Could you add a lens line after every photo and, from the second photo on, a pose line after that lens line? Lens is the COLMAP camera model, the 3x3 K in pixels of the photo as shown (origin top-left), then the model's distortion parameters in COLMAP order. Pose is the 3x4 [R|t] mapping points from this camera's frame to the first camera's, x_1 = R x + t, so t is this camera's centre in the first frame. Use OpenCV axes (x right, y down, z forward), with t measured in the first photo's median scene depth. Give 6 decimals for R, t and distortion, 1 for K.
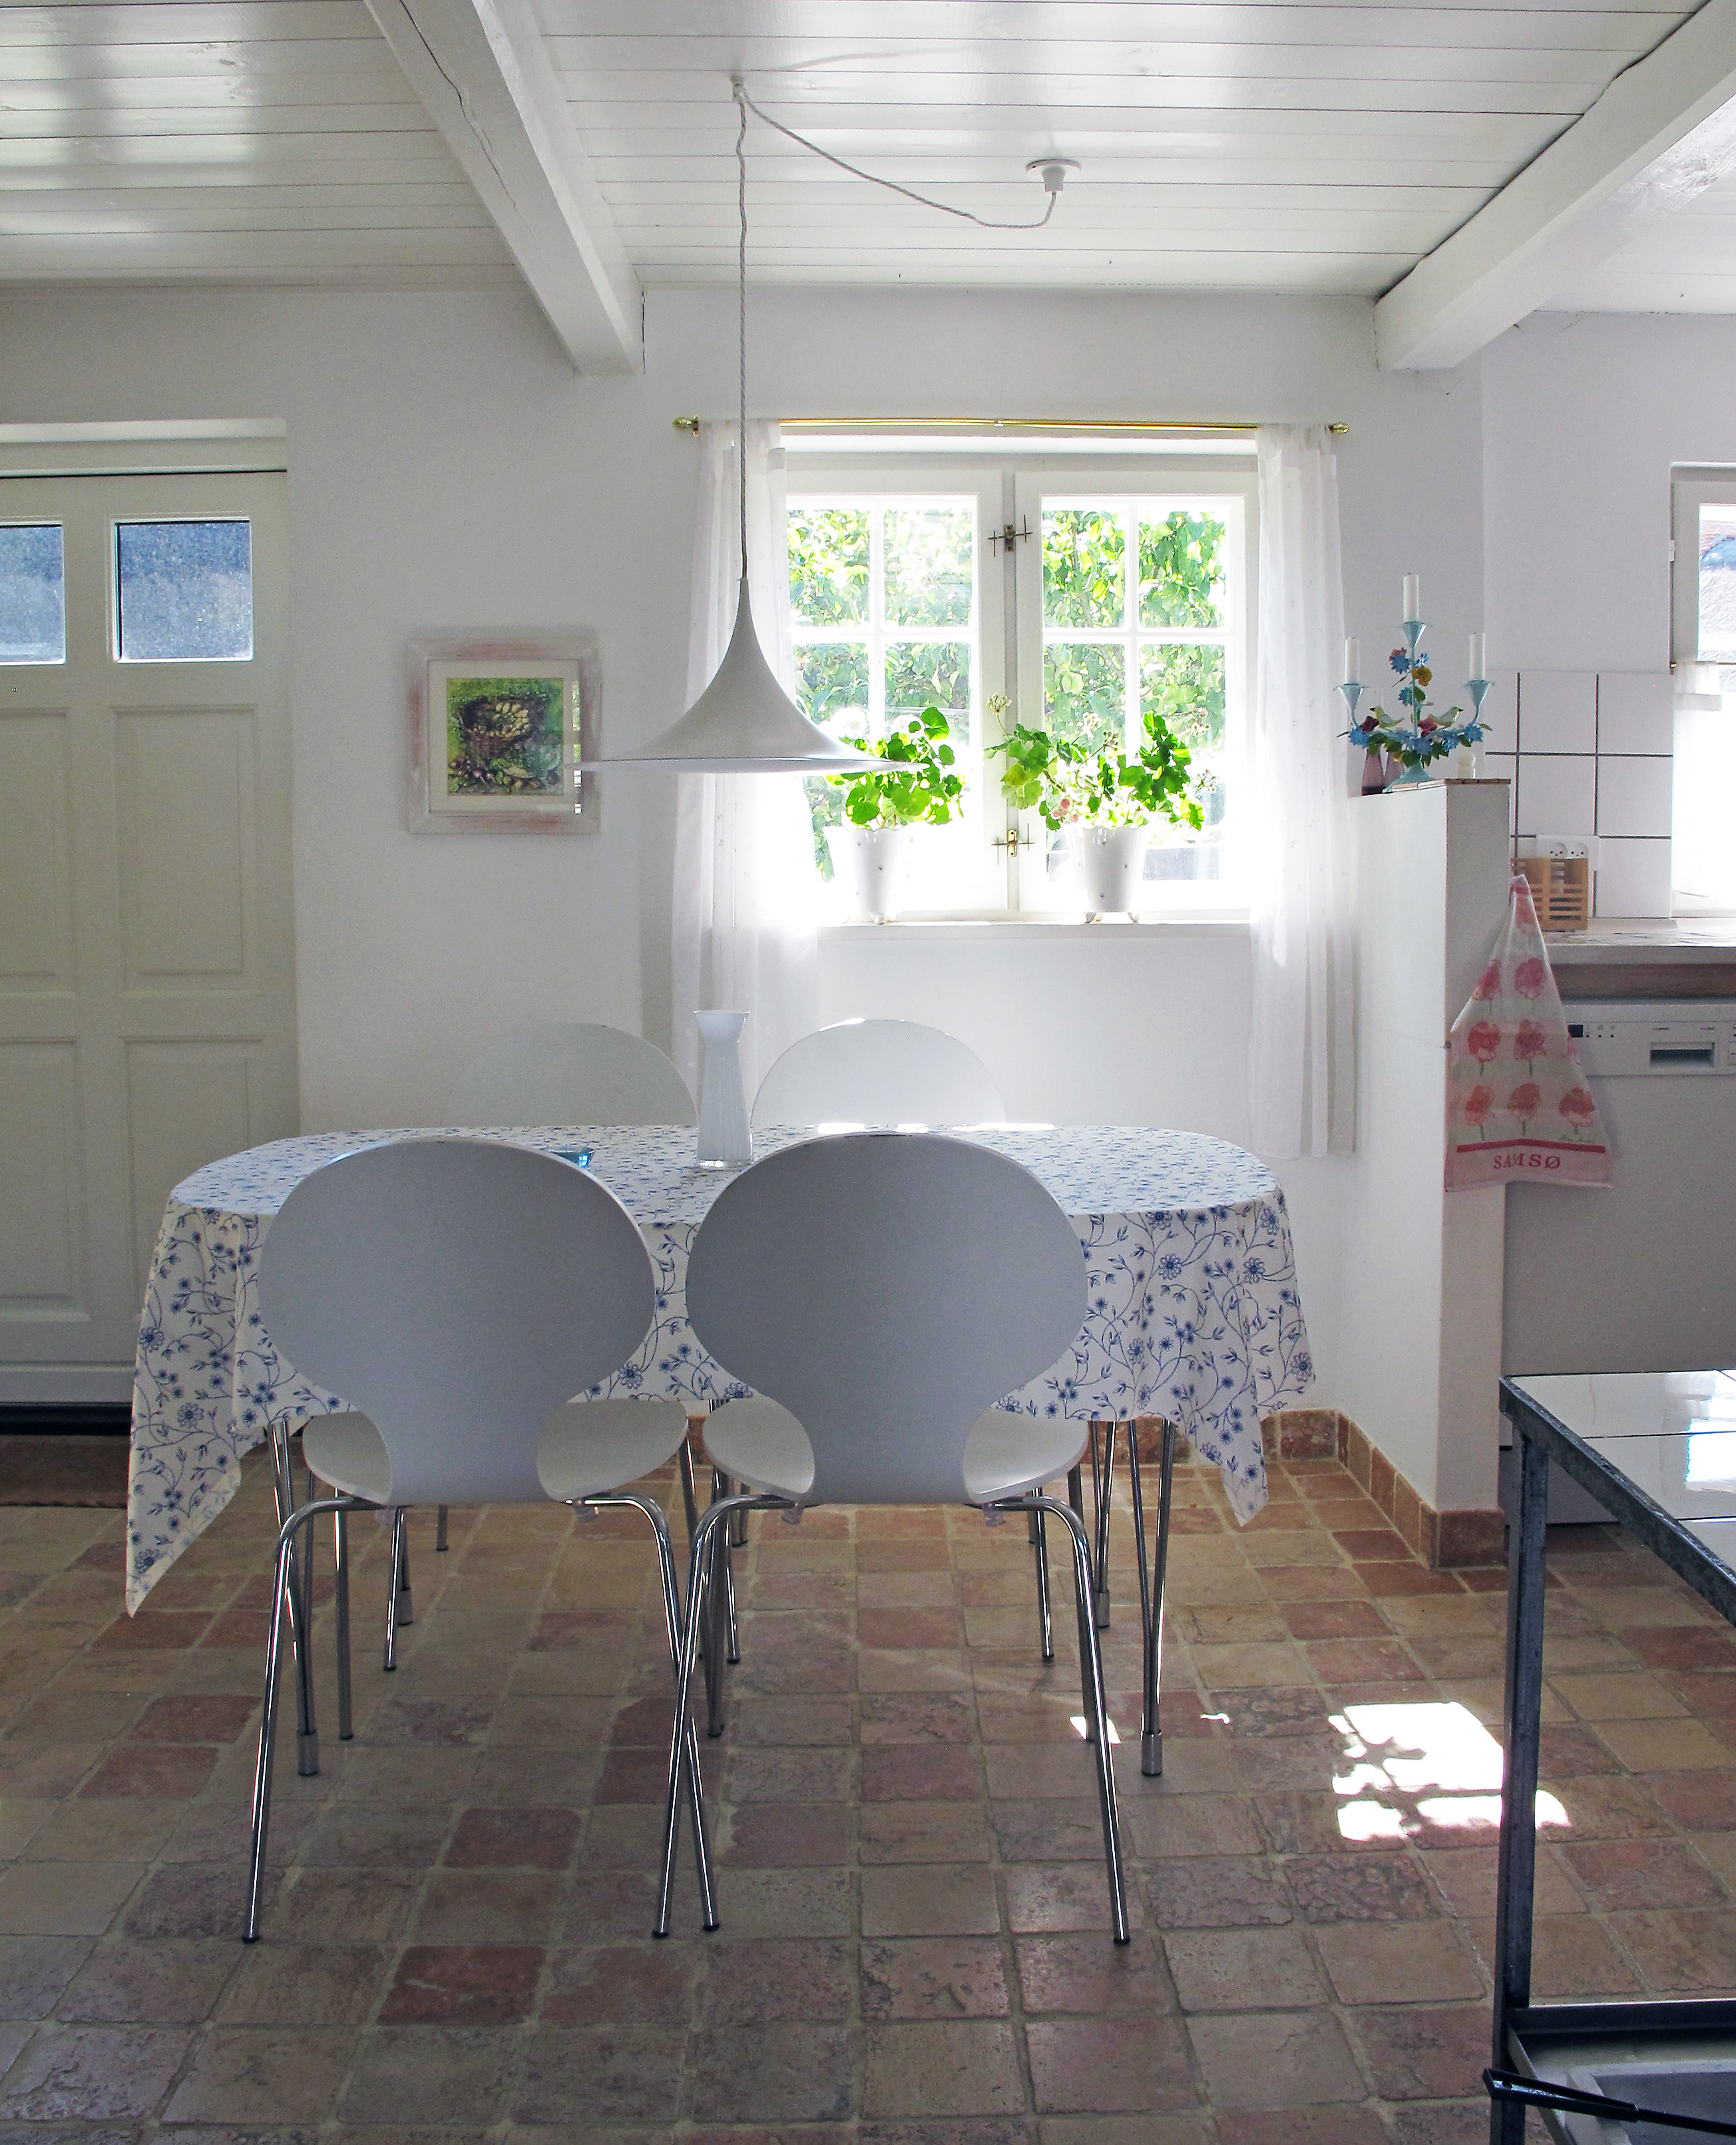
lens RADIAL K [[2226.5, 0, 900.4], [0, 2226.5, 1069.7], [0, 0, 1]] dist [-0.116475, -0.005765]
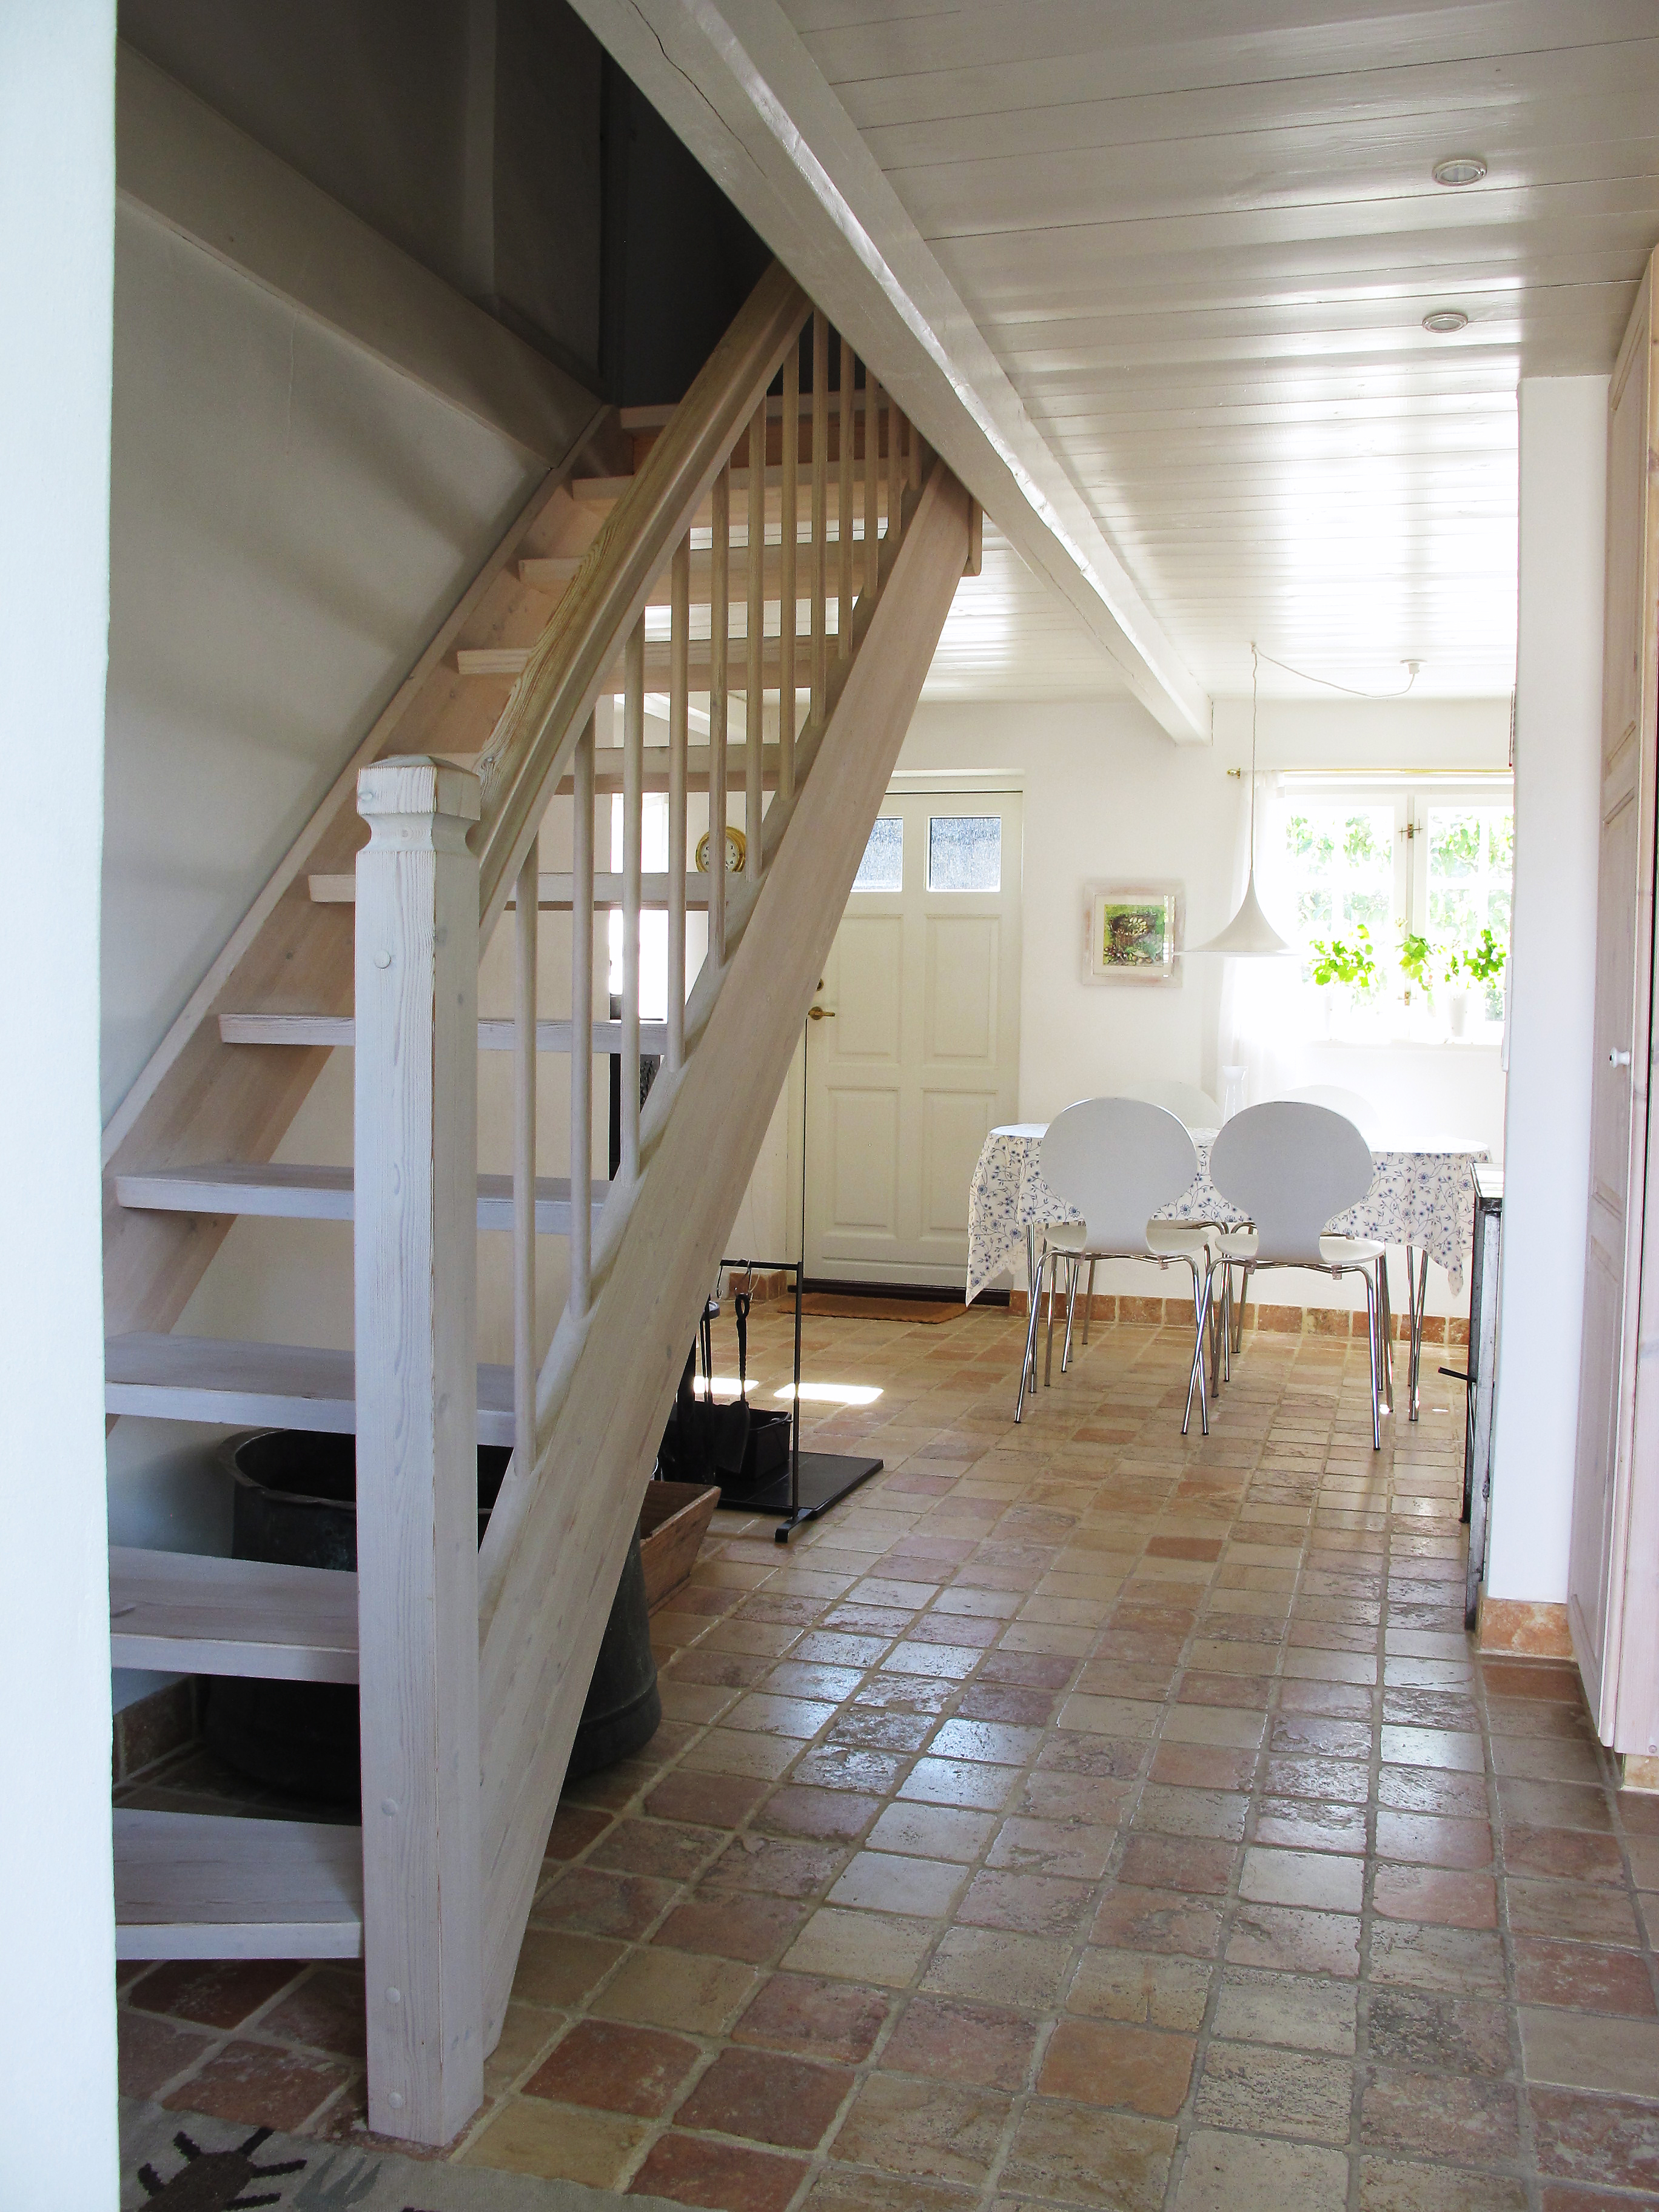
lens RADIAL K [[2009.4, 0, 829.5], [0, 2009.4, 1106.0], [0, 0, 1]] dist [-0.176585, 0.001783]
pose [[0.953026, 0.036098, -0.300730, 0.095532], [-0.052586, 0.997514, -0.046911, 0.091755], [0.298289, 0.060521, 0.952555, -0.717282]]
